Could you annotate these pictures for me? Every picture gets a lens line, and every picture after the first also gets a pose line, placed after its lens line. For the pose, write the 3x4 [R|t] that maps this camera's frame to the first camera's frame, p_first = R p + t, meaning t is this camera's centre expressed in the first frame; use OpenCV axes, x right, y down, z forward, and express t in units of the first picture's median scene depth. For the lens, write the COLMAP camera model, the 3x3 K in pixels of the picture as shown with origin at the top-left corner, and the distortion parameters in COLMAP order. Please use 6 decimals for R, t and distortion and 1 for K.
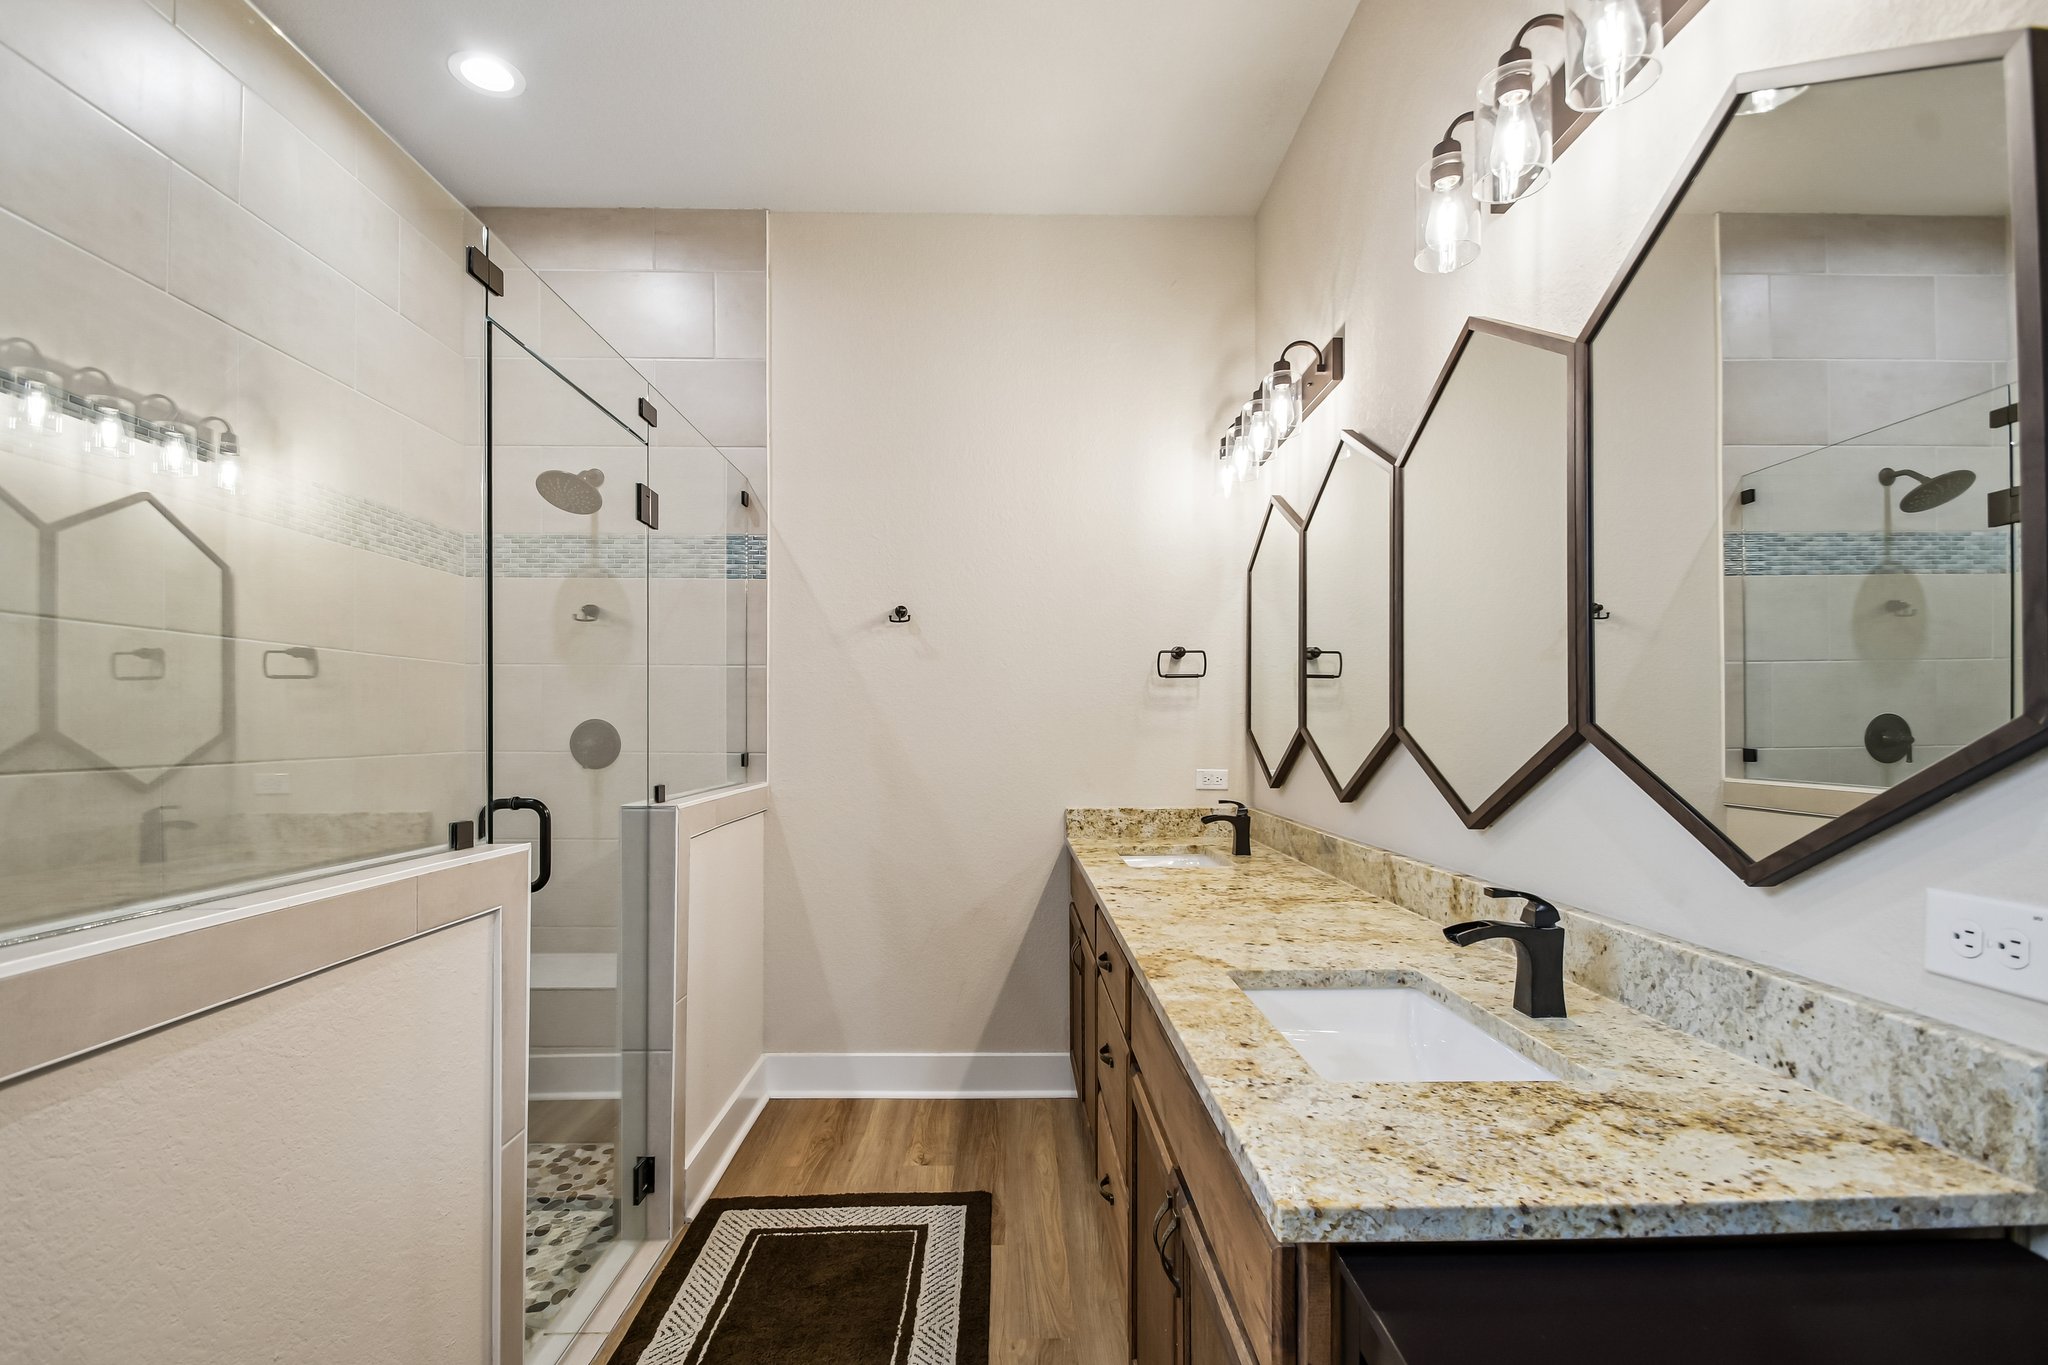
lens RADIAL K [[917.9, 0, 1017.4], [0, 917.9, 729.4], [0, 0, 1]] dist [0.007515, -0.012074]
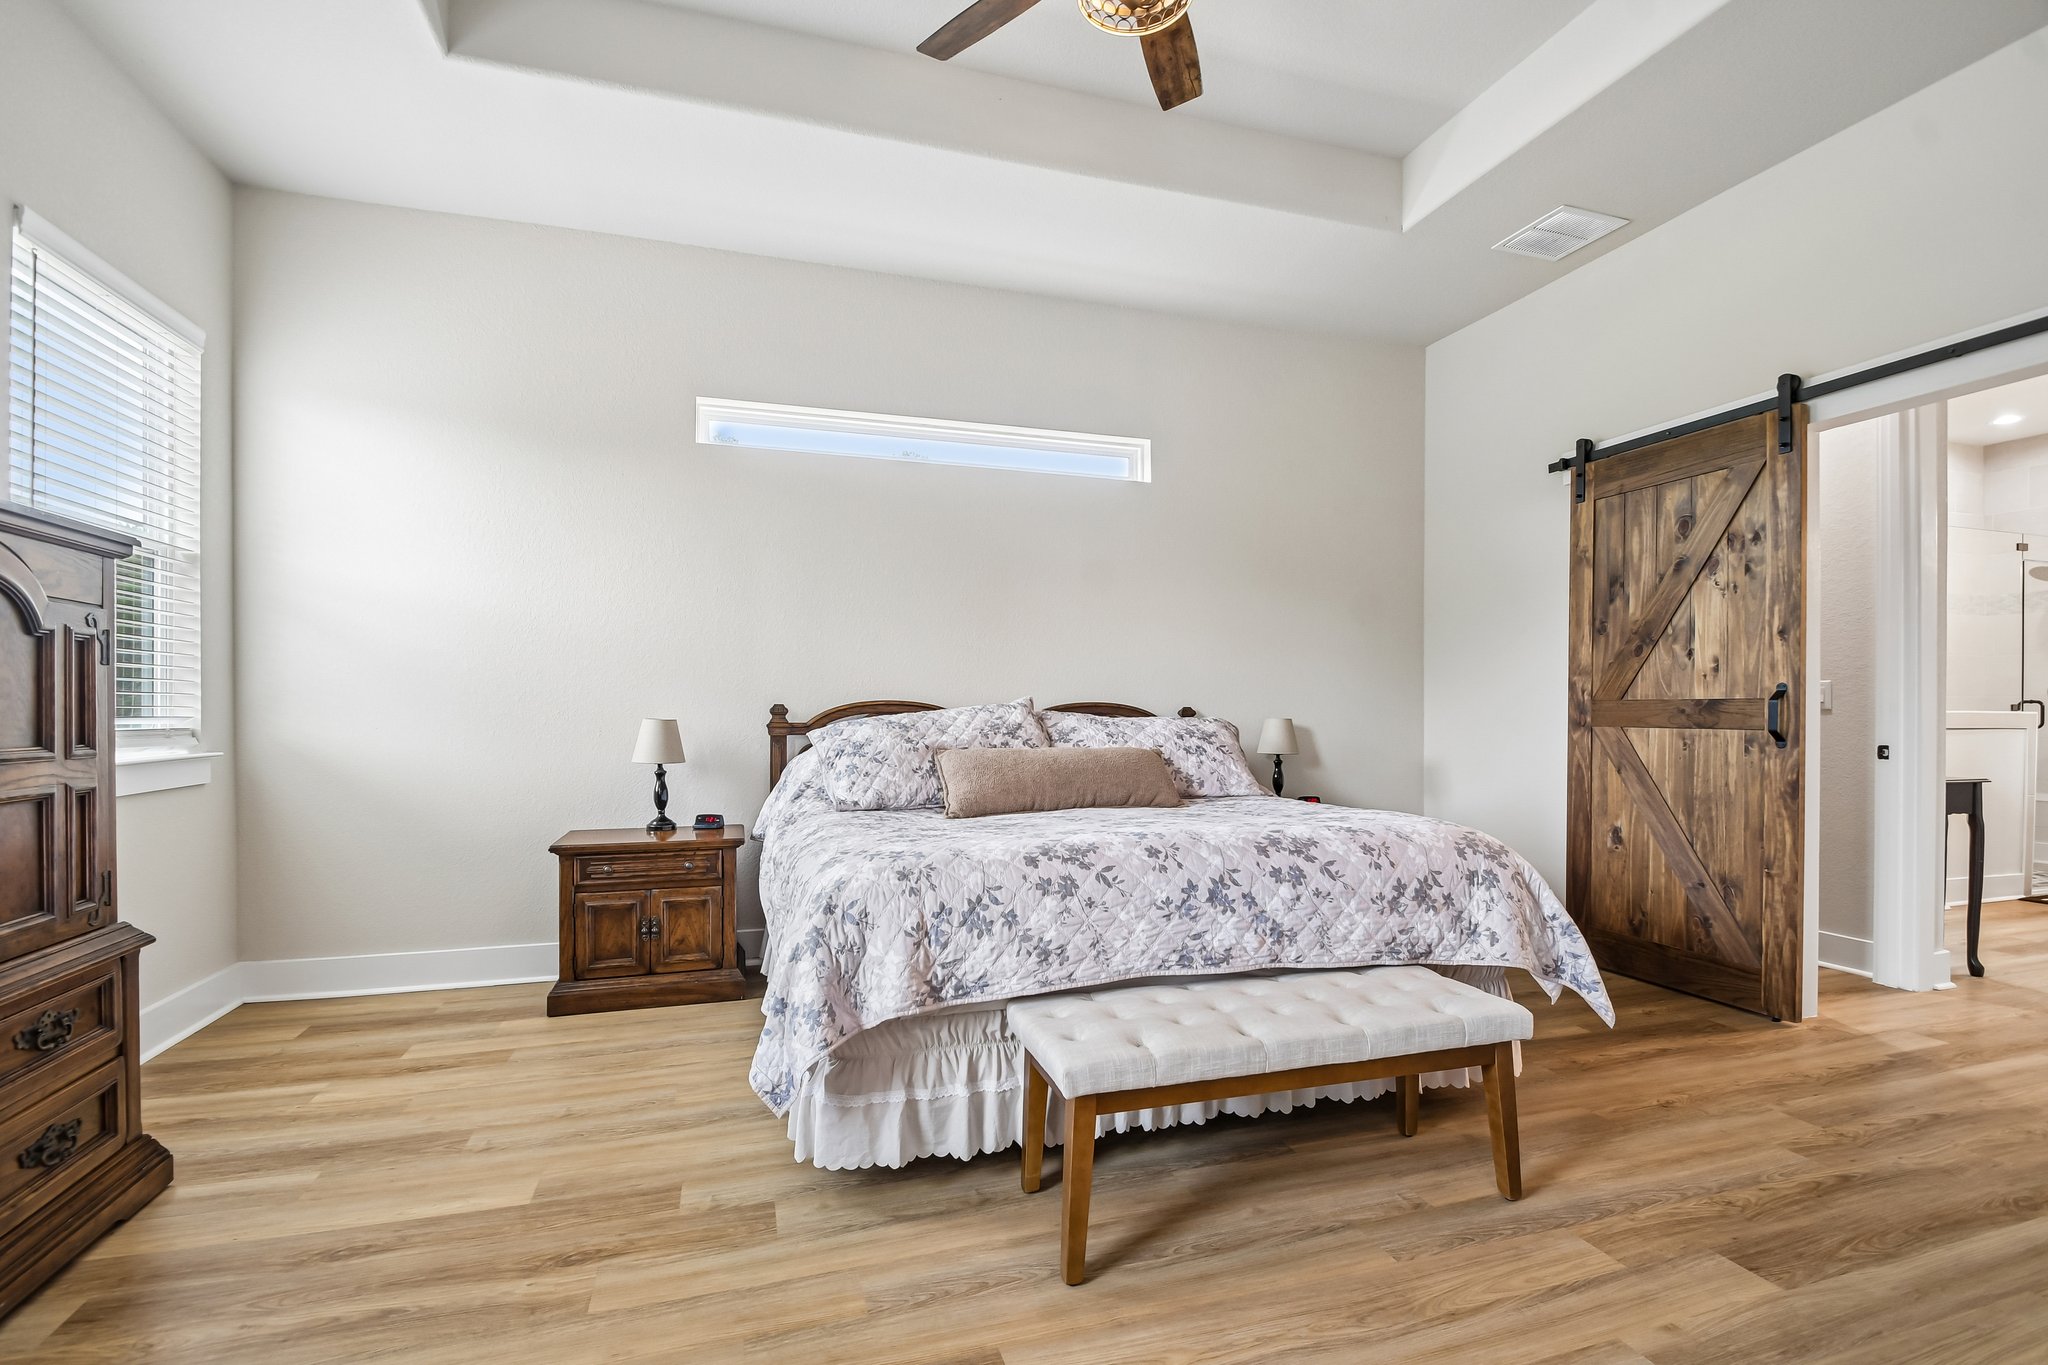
lens RADIAL K [[917.9, 0, 1029.3], [0, 917.9, 718.4], [0, 0, 1]] dist [0.007515, -0.012074]
pose [[0.288497, 0.010636, -0.957422, 0.960723], [-0.003855, 0.999943, 0.009946, 0.076004], [0.957473, 0.000822, 0.288521, -2.104009]]
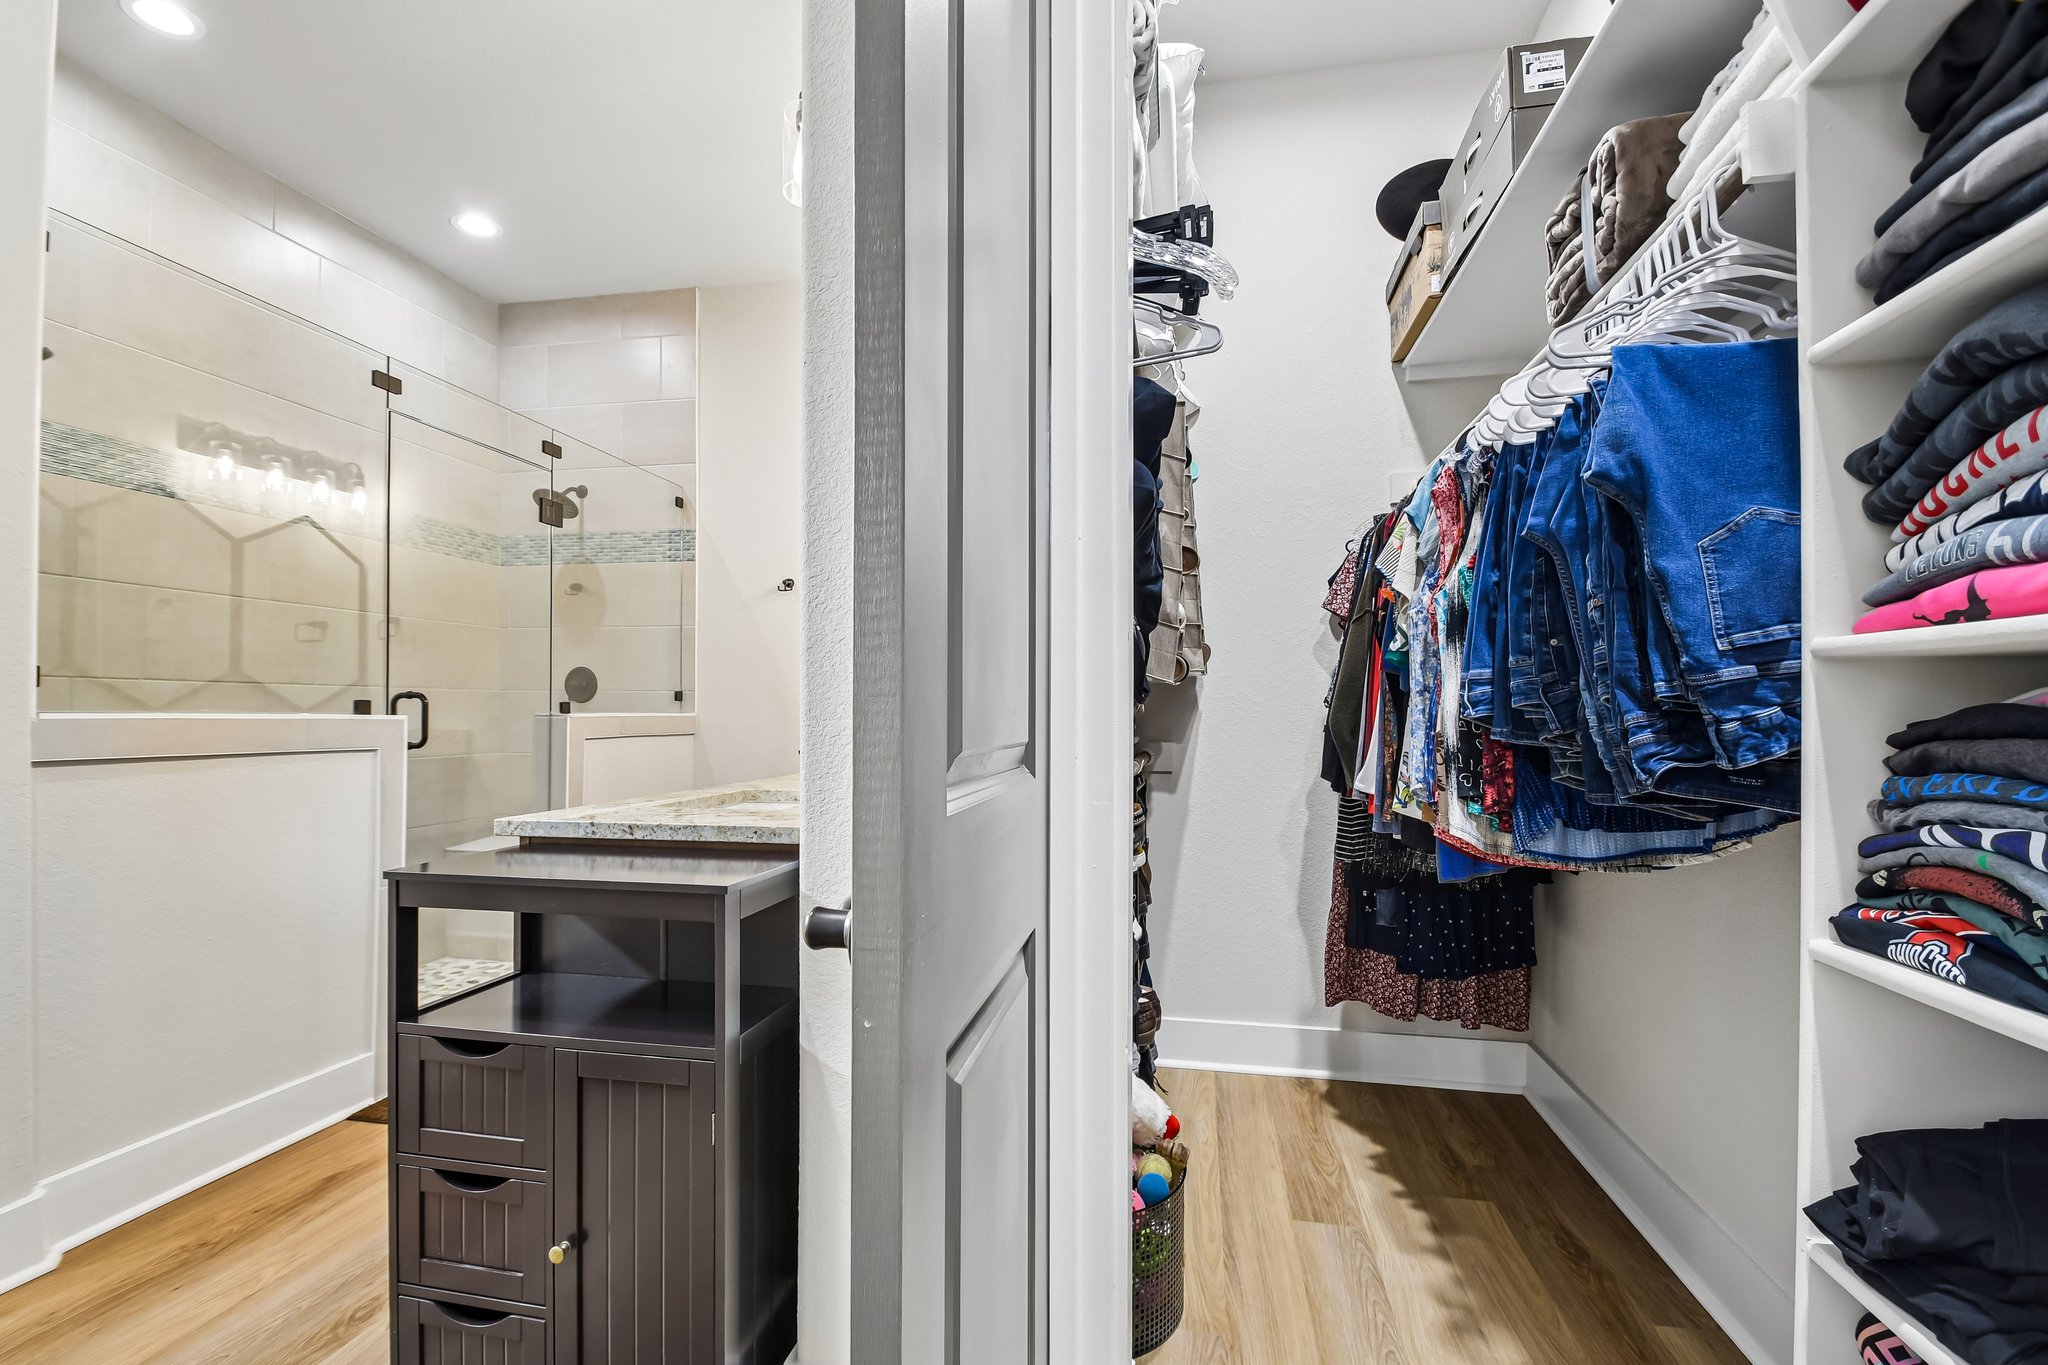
lens RADIAL K [[917.9, 0, 1018.3], [0, 917.9, 711.8], [0, 0, 1]] dist [0.007515, -0.012074]
pose [[0.979954, 0.002675, -0.199205, 0.541557], [-0.003371, 0.999989, -0.003156, 0.069513], [0.199194, 0.003764, 0.979953, -0.261328]]
